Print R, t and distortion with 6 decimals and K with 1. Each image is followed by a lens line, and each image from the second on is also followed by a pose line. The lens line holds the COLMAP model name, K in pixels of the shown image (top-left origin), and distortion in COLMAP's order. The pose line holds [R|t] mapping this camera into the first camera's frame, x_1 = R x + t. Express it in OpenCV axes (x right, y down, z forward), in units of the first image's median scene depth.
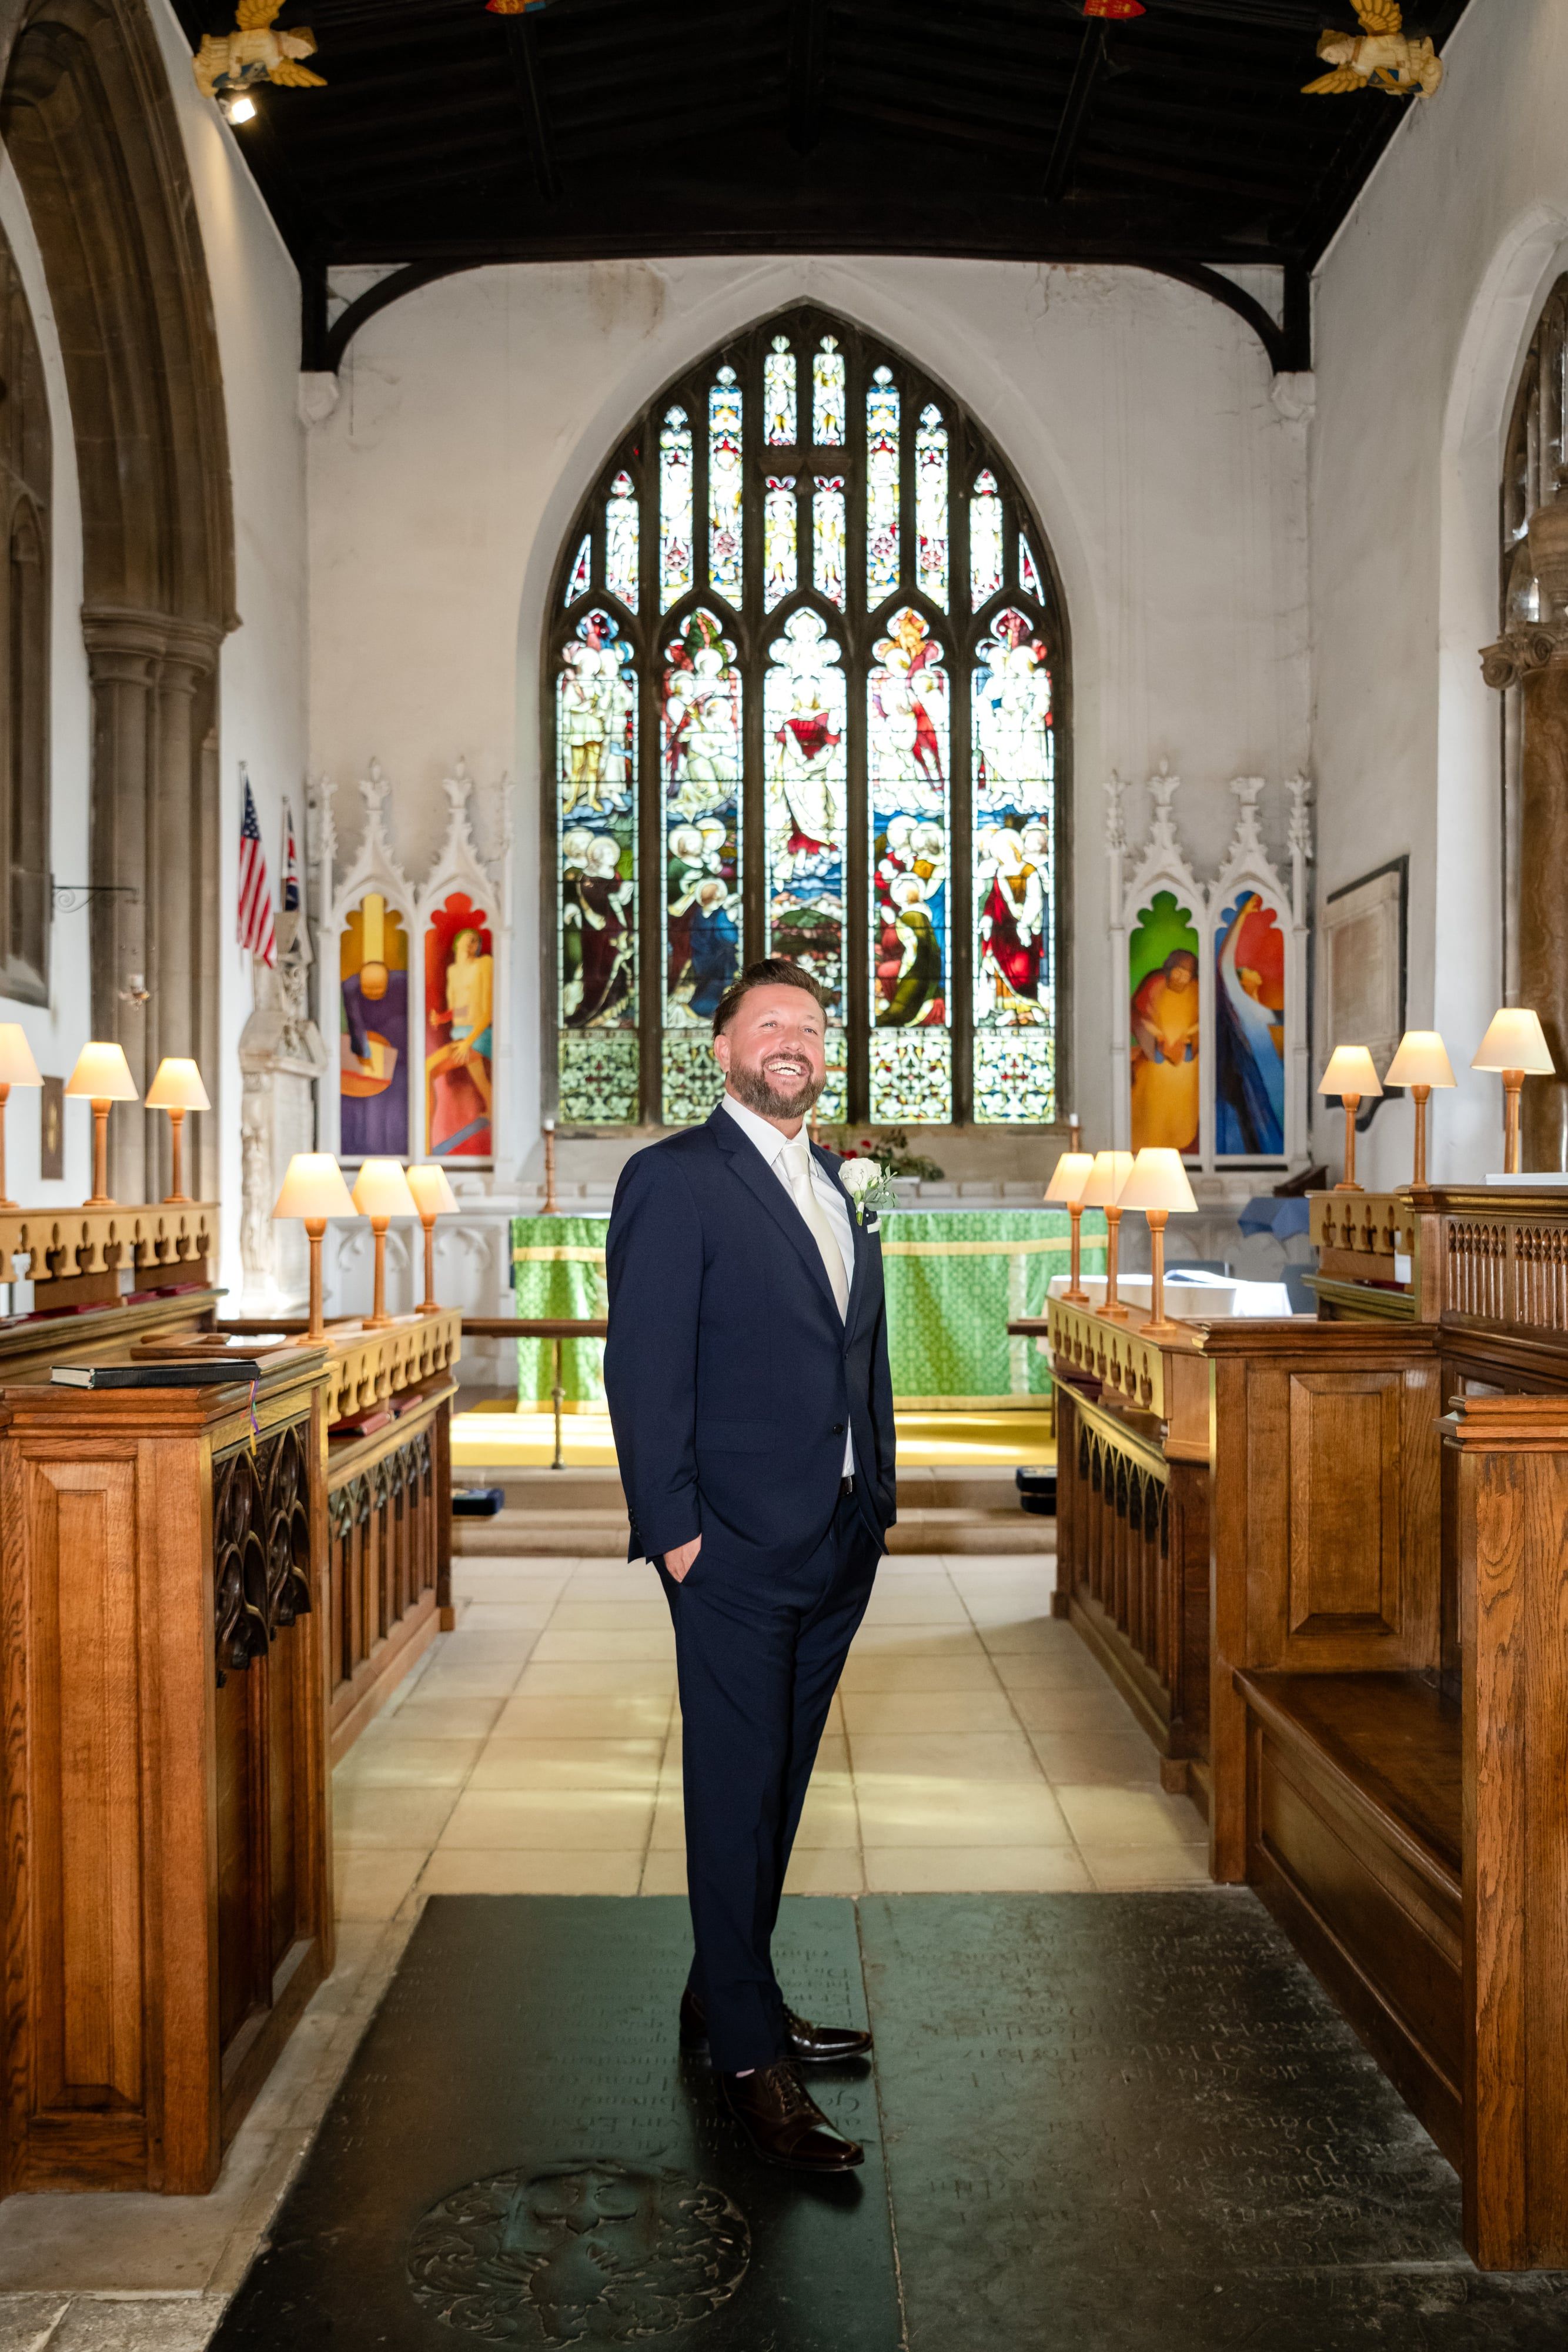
lens RADIAL K [[1927.6, 0, 753.0], [0, 1927.6, 1202.0], [0, 0, 1]] dist [-0.092837, 0.071237]
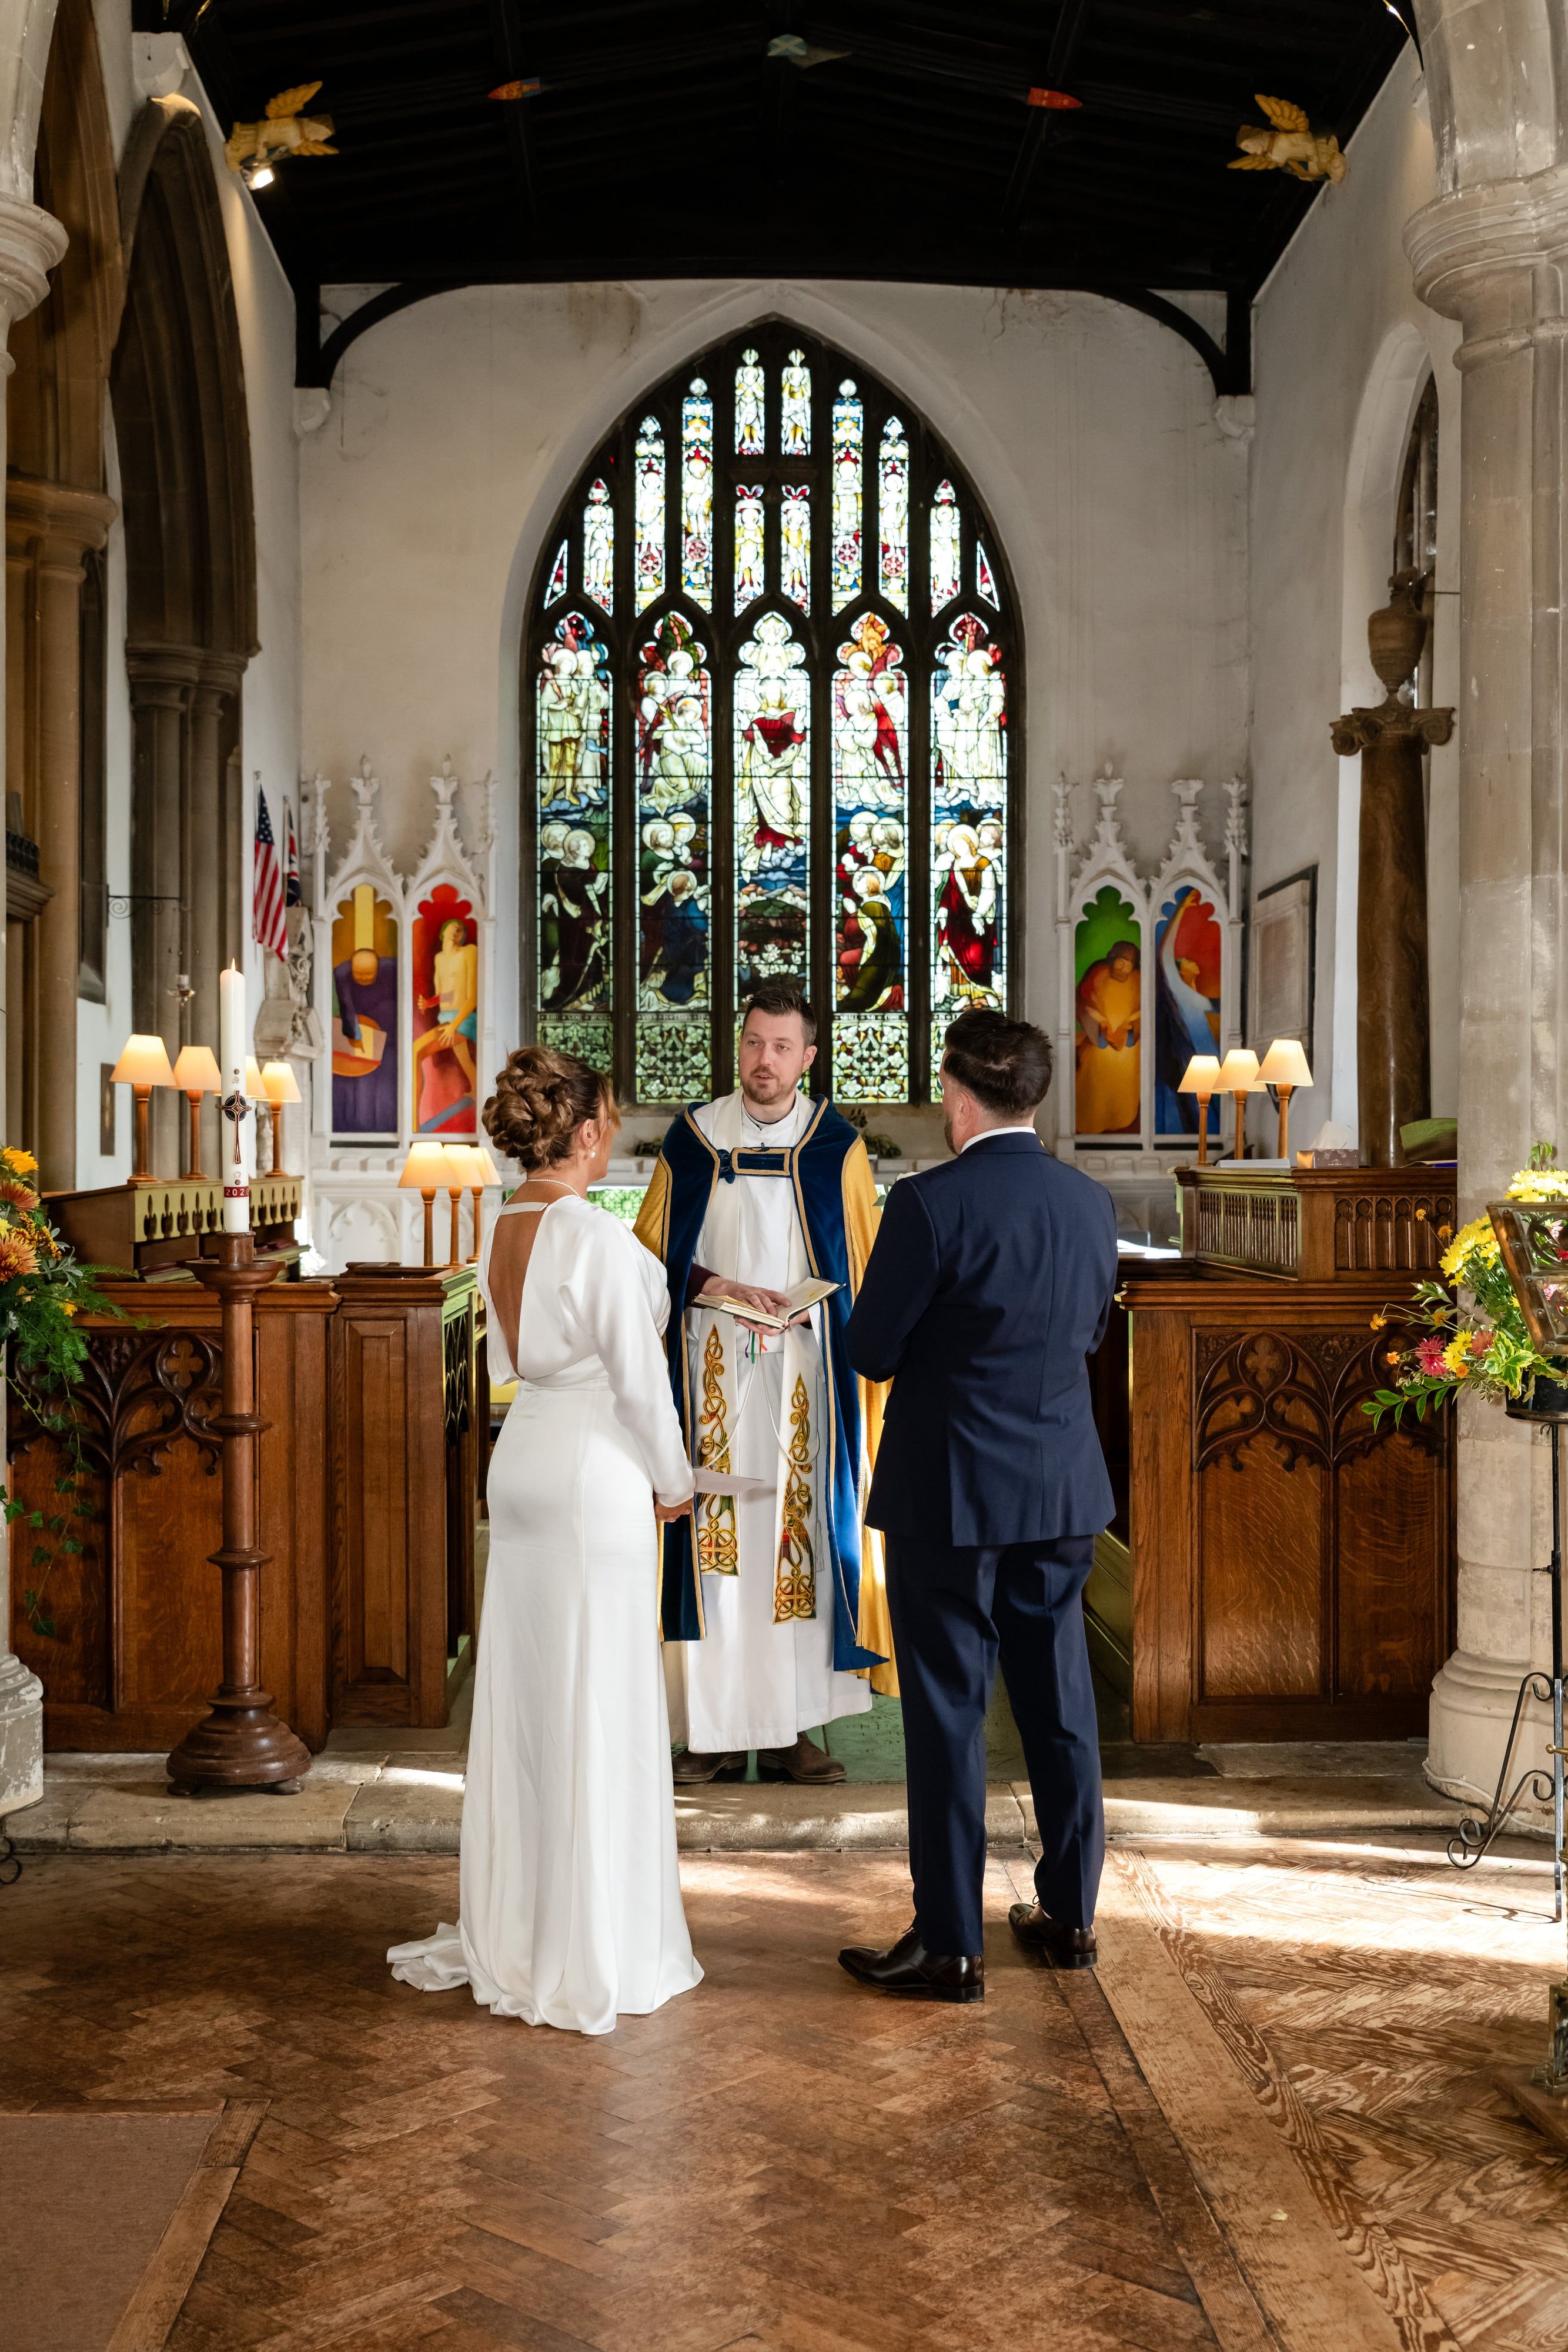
lens RADIAL K [[3032.4, 0, 790.1], [0, 3032.4, 1126.4], [0, 0, 1]] dist [-0.027801, -0.044745]
pose [[0.999291, 0.003716, 0.037457, -0.024477], [-0.003075, 0.999848, -0.017161, 0.000565], [-0.037515, 0.017033, 0.999151, -0.662289]]
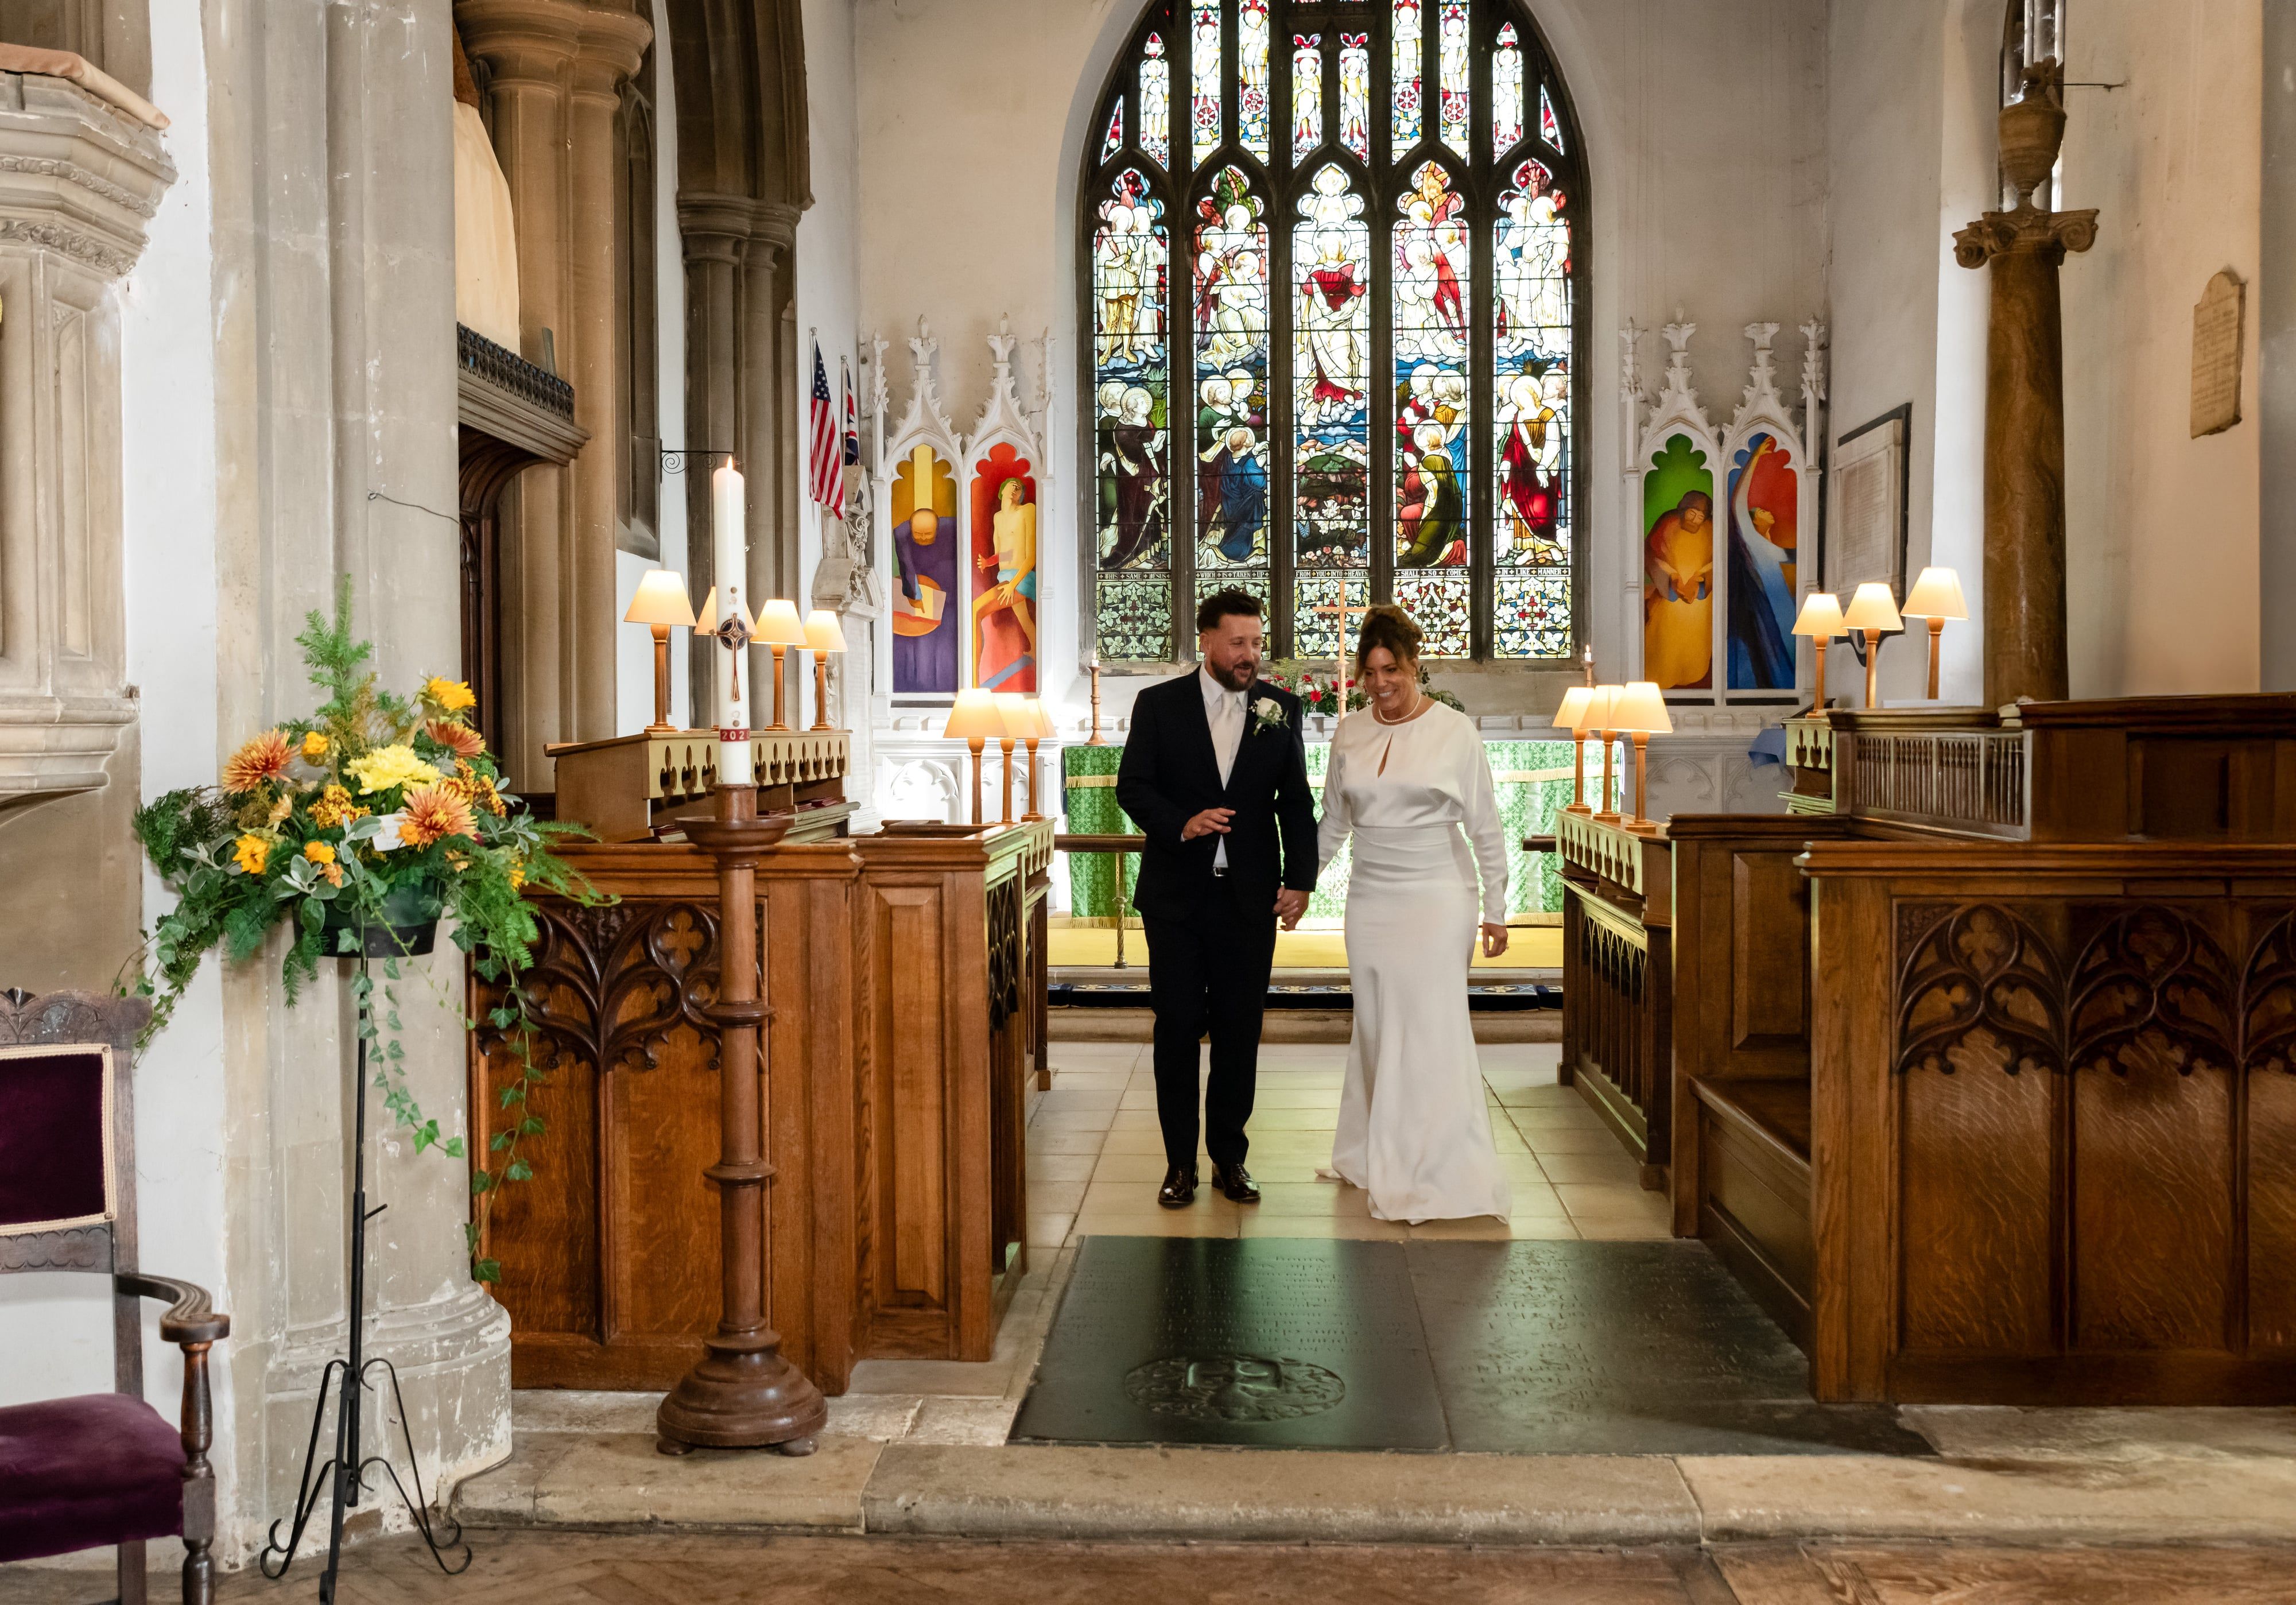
lens RADIAL K [[2443.8, 0, 1029.8], [0, 2443.8, 809.9], [0, 0, 1]] dist [-0.036846, 0.005424]
pose [[0.997226, 0.000356, -0.074438, -0.037294], [0.001349, 0.999738, 0.022861, 0.010169], [0.074427, -0.022898, 0.996964, -0.340235]]
